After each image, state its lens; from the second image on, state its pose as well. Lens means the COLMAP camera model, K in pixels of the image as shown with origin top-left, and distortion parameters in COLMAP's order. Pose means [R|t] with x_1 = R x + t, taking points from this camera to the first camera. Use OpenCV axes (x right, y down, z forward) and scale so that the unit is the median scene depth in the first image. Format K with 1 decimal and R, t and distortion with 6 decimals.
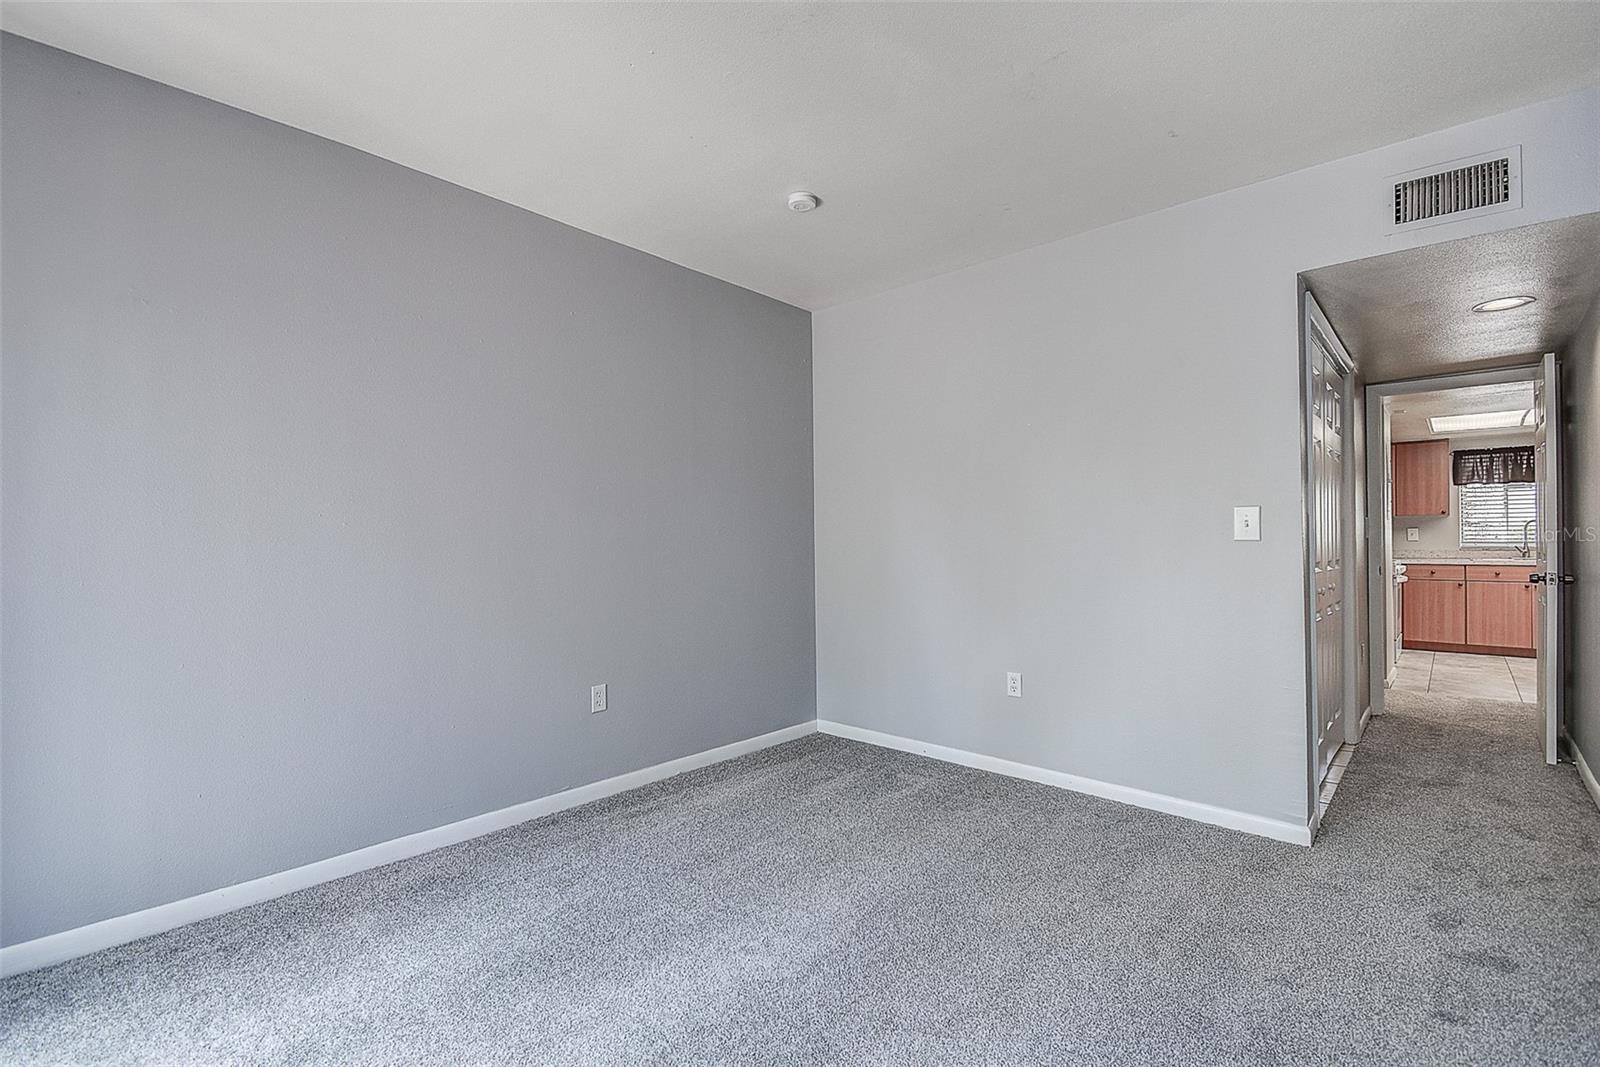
lens RADIAL K [[709.0, 0, 805.8], [0, 709.0, 533.2], [0, 0, 1]] dist [0.018329, -0.019548]
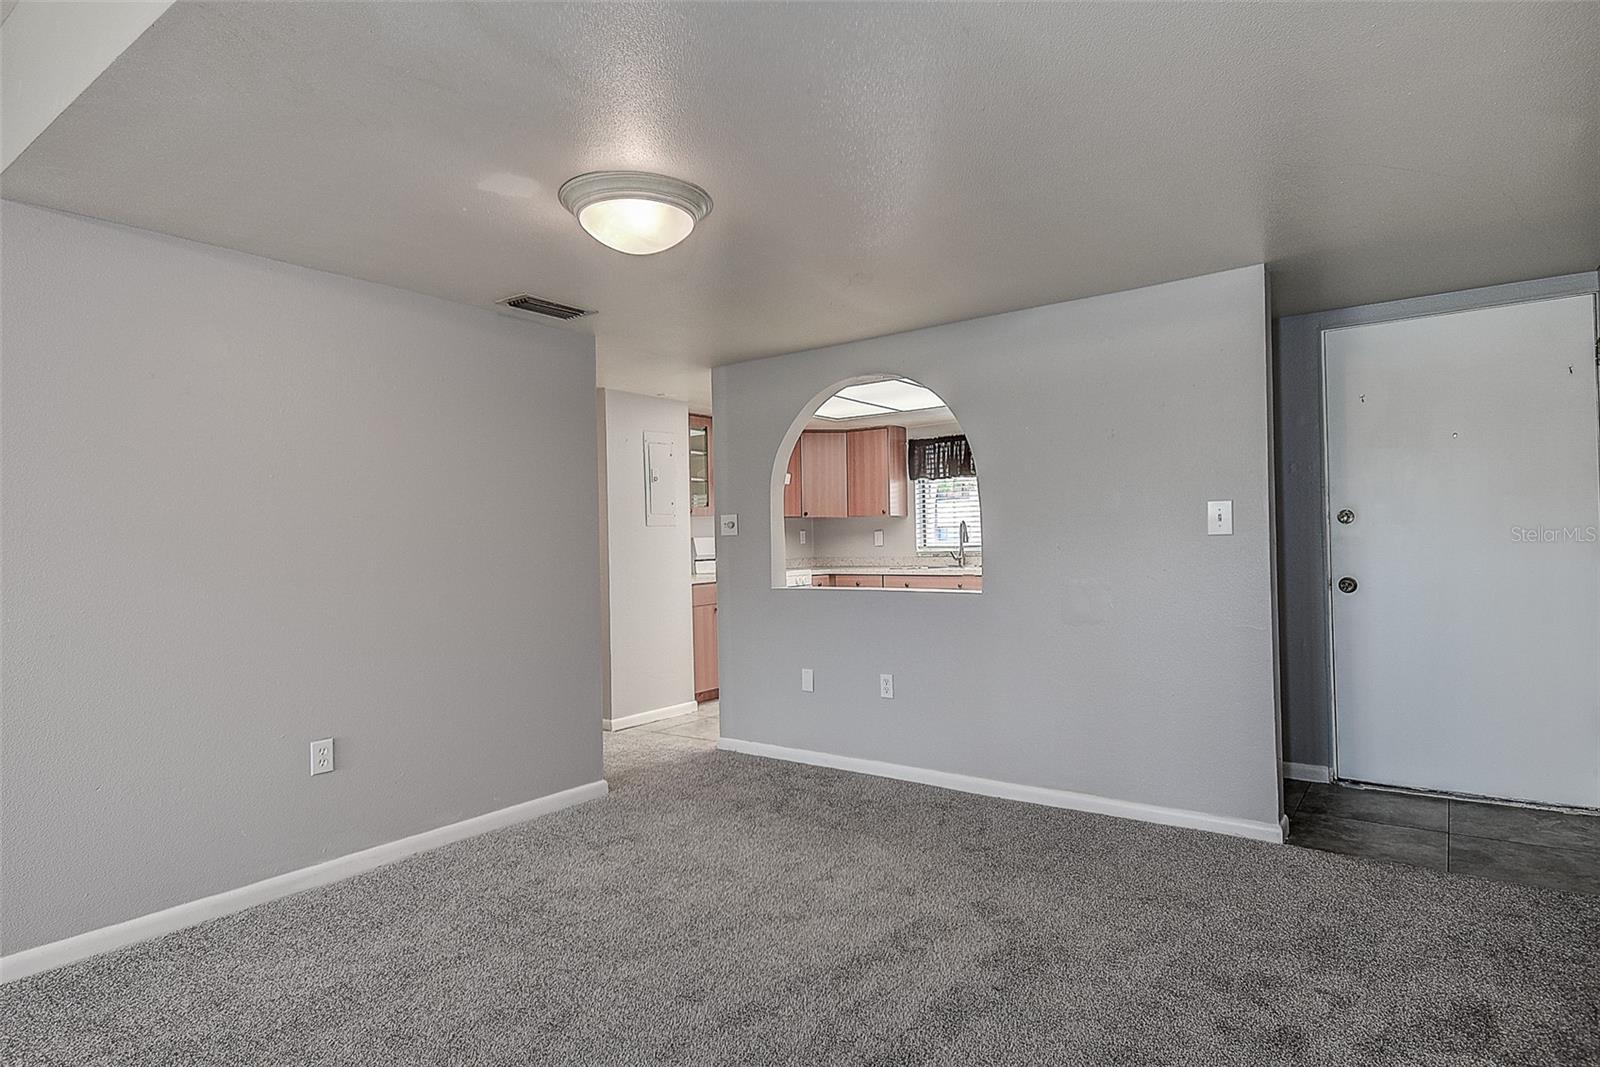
lens RADIAL K [[877.1, 0, 800.9], [0, 877.1, 533.8], [0, 0, 1]] dist [0.013661, -0.009378]
pose [[0.993854, -0.014105, 0.109796, 0.687461], [0.014277, 0.999898, -0.000781, -0.004404], [-0.109773, 0.002344, 0.993954, -0.030950]]
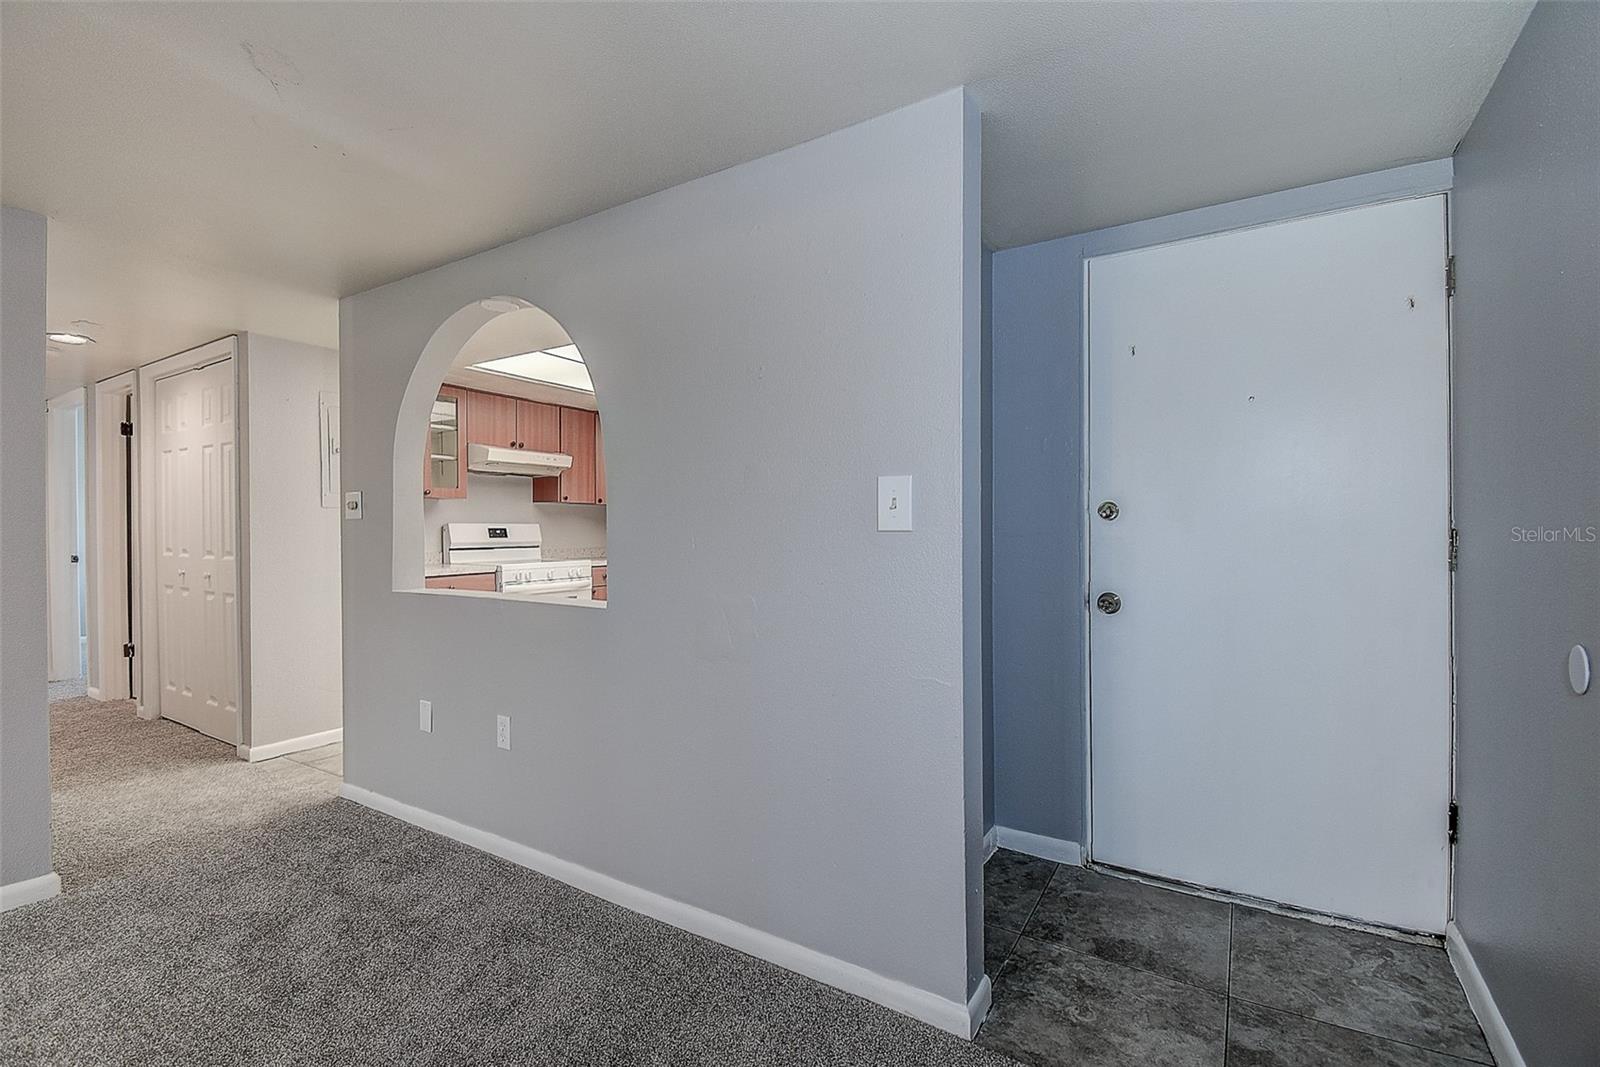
lens RADIAL K [[709.0, 0, 805.6], [0, 709.0, 532.8], [0, 0, 1]] dist [0.018329, -0.019548]
pose [[0.980892, 0.002461, 0.194538, 0.885559], [-0.004887, 0.999916, 0.011991, -0.003066], [-0.194492, -0.012713, 0.980822, 0.184913]]
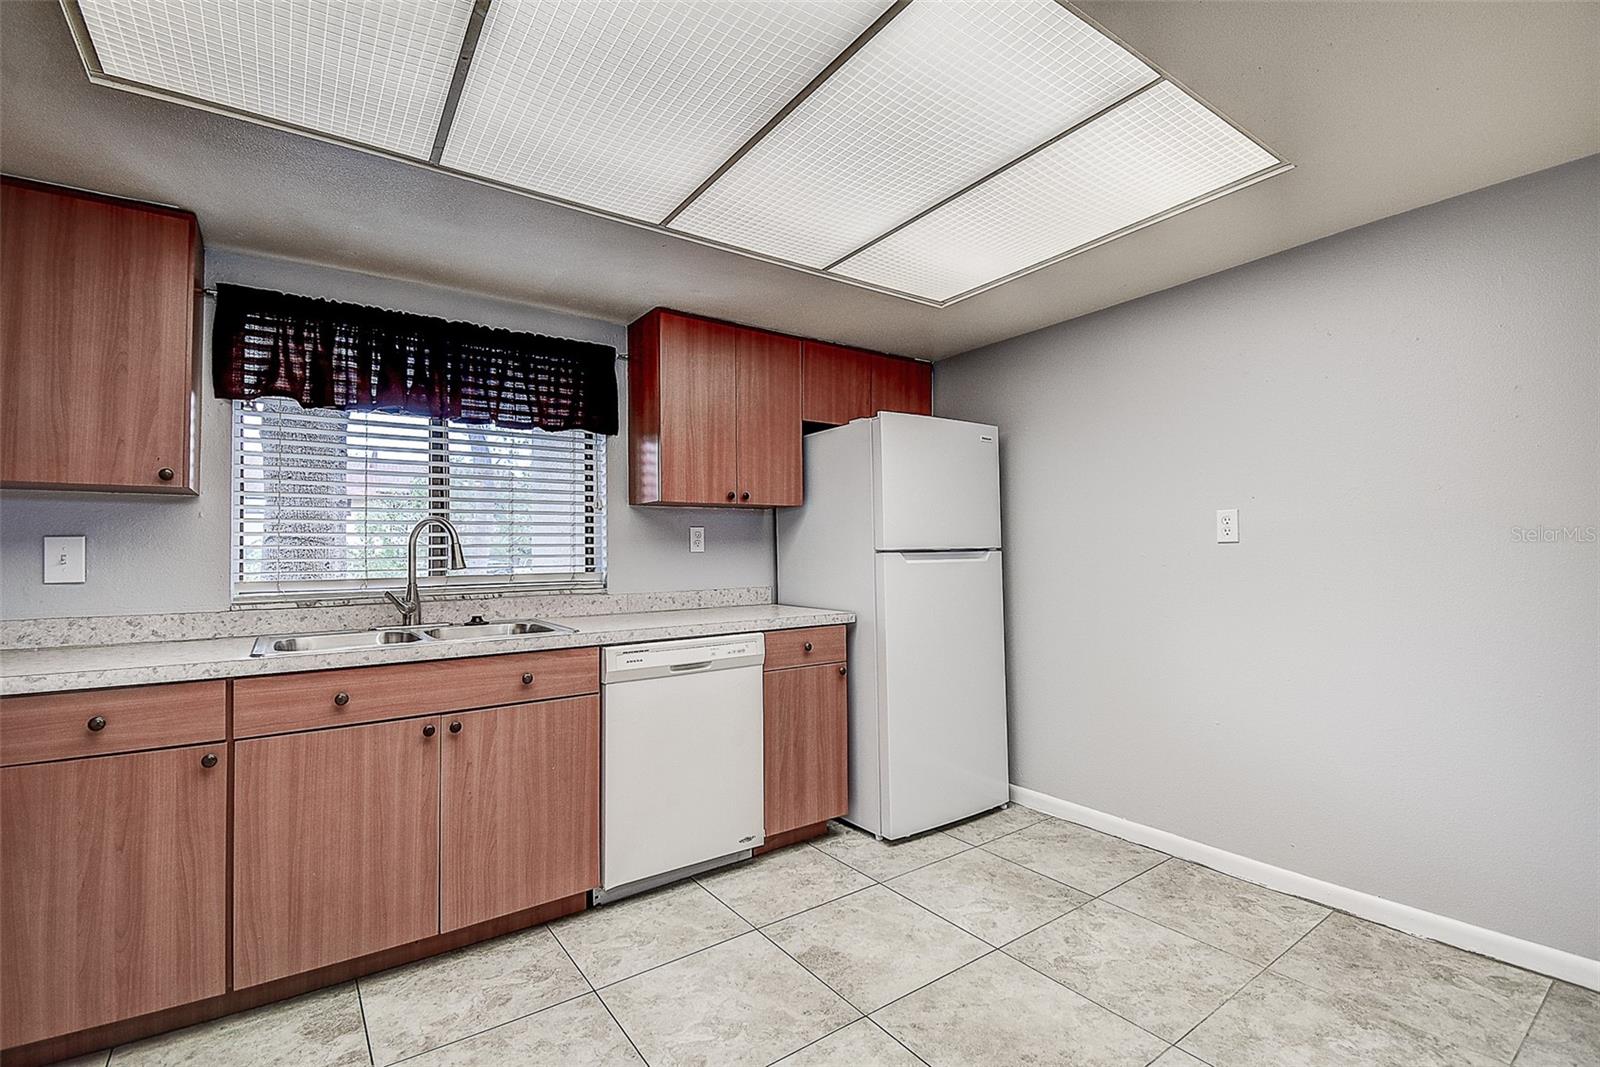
lens RADIAL K [[709.0, 0, 807.2], [0, 709.0, 531.1], [0, 0, 1]] dist [0.018329, -0.019548]
pose [[0.192617, 0.037795, 0.980546, 0.687855], [0.004111, 0.999218, -0.039322, 0.002592], [-0.981265, 0.011605, 0.192311, 0.717282]]
